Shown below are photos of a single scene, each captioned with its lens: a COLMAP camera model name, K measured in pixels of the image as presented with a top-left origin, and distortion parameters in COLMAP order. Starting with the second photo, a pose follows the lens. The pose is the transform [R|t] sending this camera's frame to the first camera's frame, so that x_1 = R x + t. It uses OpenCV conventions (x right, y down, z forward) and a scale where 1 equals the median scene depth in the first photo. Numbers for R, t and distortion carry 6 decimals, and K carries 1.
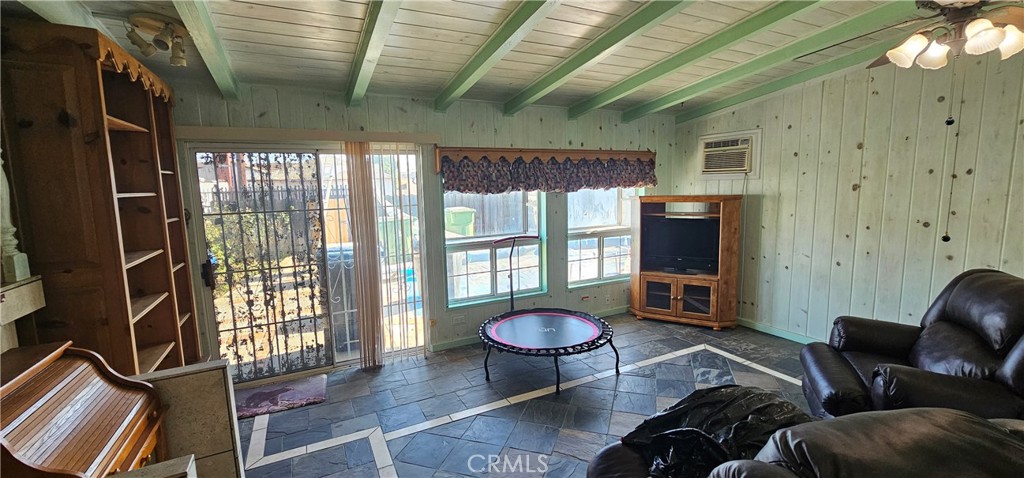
lens RADIAL K [[421.6, 0, 514.9], [0, 421.6, 236.6], [0, 0, 1]] dist [-0.002367, -0.000022]
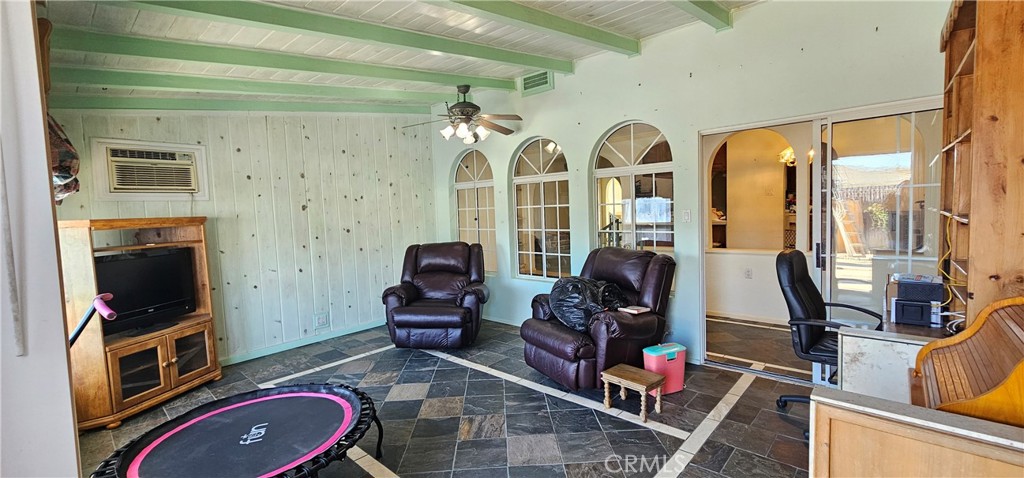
lens RADIAL K [[421.6, 0, 516.5], [0, 421.6, 238.5], [0, 0, 1]] dist [-0.002367, -0.000022]
pose [[-0.356046, -0.025569, 0.934118, -0.514080], [0.163437, 0.982514, 0.089190, -0.028491], [-0.920065, 0.184426, -0.345642, 0.725699]]
